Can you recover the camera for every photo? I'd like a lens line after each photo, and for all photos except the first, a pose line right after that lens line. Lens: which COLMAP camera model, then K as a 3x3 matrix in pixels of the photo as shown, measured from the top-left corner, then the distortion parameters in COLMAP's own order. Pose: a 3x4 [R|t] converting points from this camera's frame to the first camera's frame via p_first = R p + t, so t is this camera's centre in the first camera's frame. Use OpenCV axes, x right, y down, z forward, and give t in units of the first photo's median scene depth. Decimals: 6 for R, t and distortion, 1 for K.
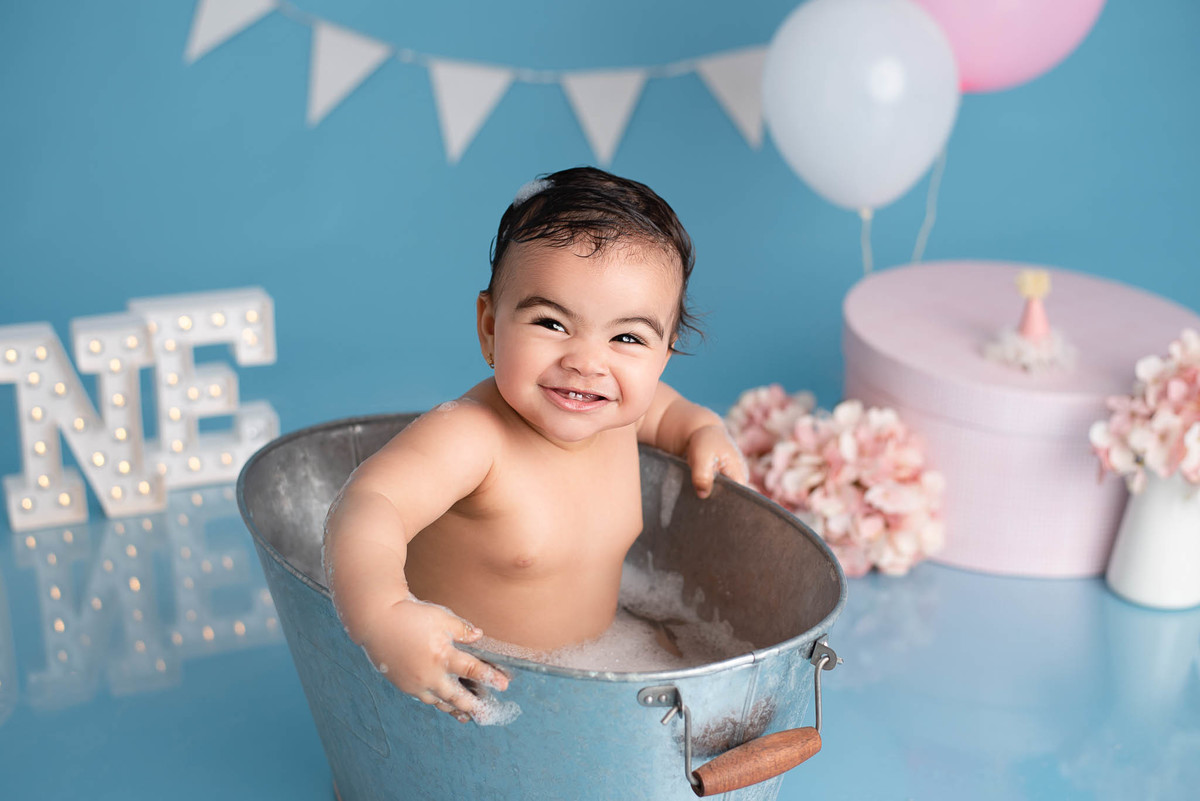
lens RADIAL K [[1628.1, 0, 554.9], [0, 1628.1, 408.9], [0, 0, 1]] dist [-0.076869, 0.000000]
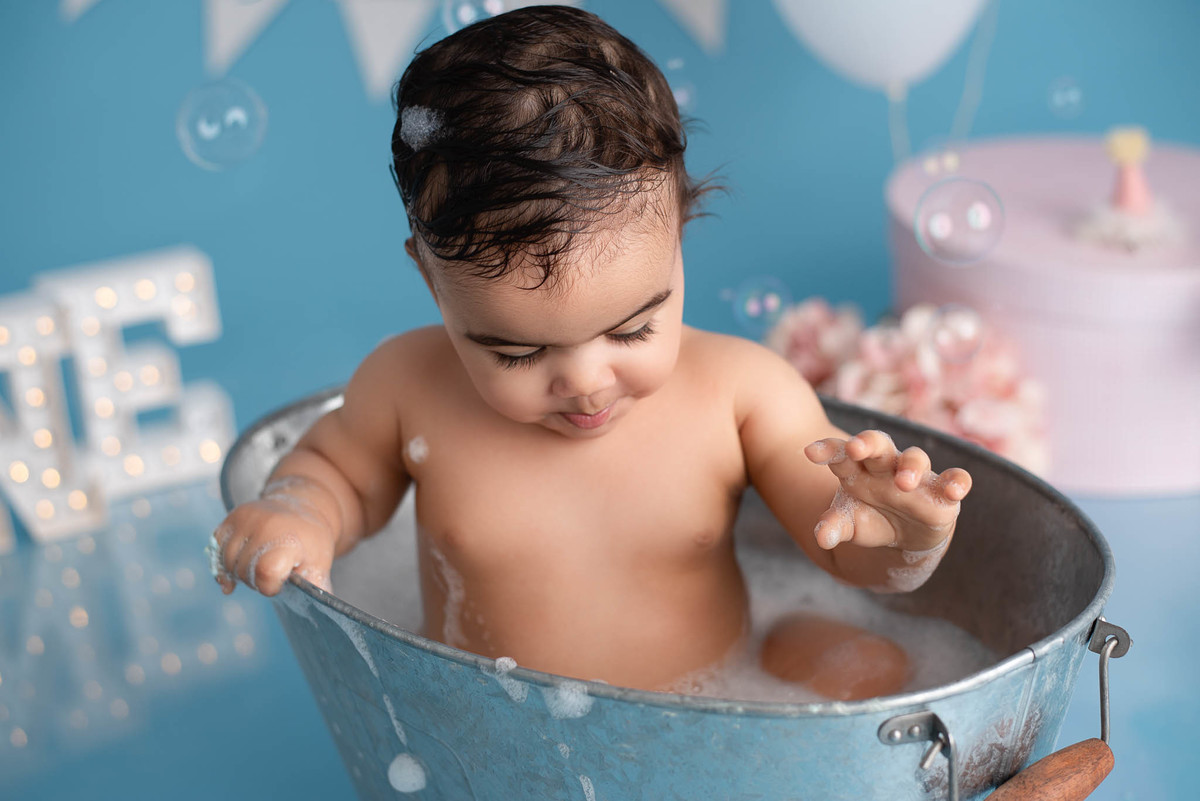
lens RADIAL K [[1559.6, 0, 545.9], [0, 1559.6, 411.5], [0, 0, 1]] dist [-0.069682, 0.000000]
pose [[0.992714, -0.103598, 0.061533, -0.068009], [0.102125, 0.994415, 0.026629, 0.007410], [-0.063948, -0.020151, 0.997750, 0.219914]]
